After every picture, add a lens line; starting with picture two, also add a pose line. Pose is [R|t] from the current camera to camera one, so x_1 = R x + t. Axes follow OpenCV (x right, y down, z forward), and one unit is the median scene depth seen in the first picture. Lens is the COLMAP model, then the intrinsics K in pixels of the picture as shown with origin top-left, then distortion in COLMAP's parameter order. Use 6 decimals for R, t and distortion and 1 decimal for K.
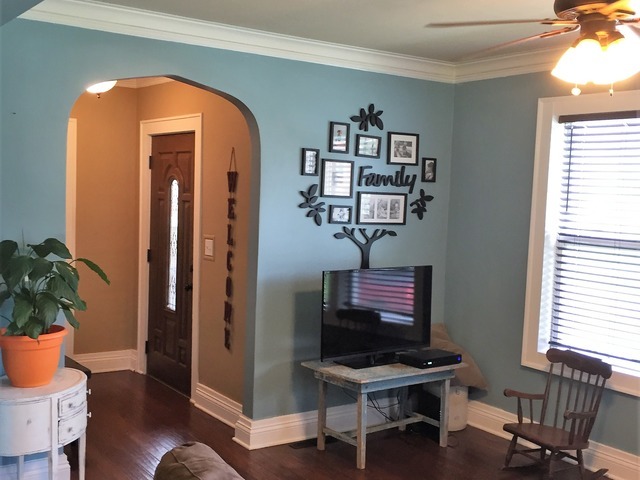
lens RADIAL K [[759.8, 0, 319.8], [0, 759.8, 241.1], [0, 0, 1]] dist [0.071869, 0.011587]
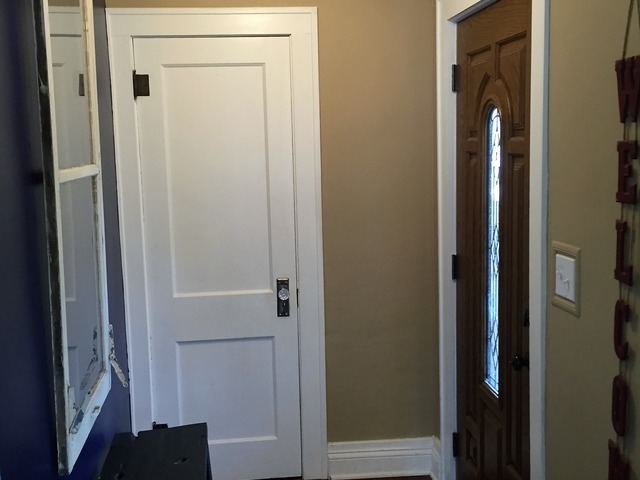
lens RADIAL K [[759.8, 0, 319.8], [0, 759.8, 241.1], [0, 0, 1]] dist [0.071869, 0.011587]
pose [[0.871757, 0.010363, -0.489829, -0.060581], [0.019881, 0.998205, 0.056500, -0.030609], [0.489535, -0.058992, 0.869986, 0.561460]]
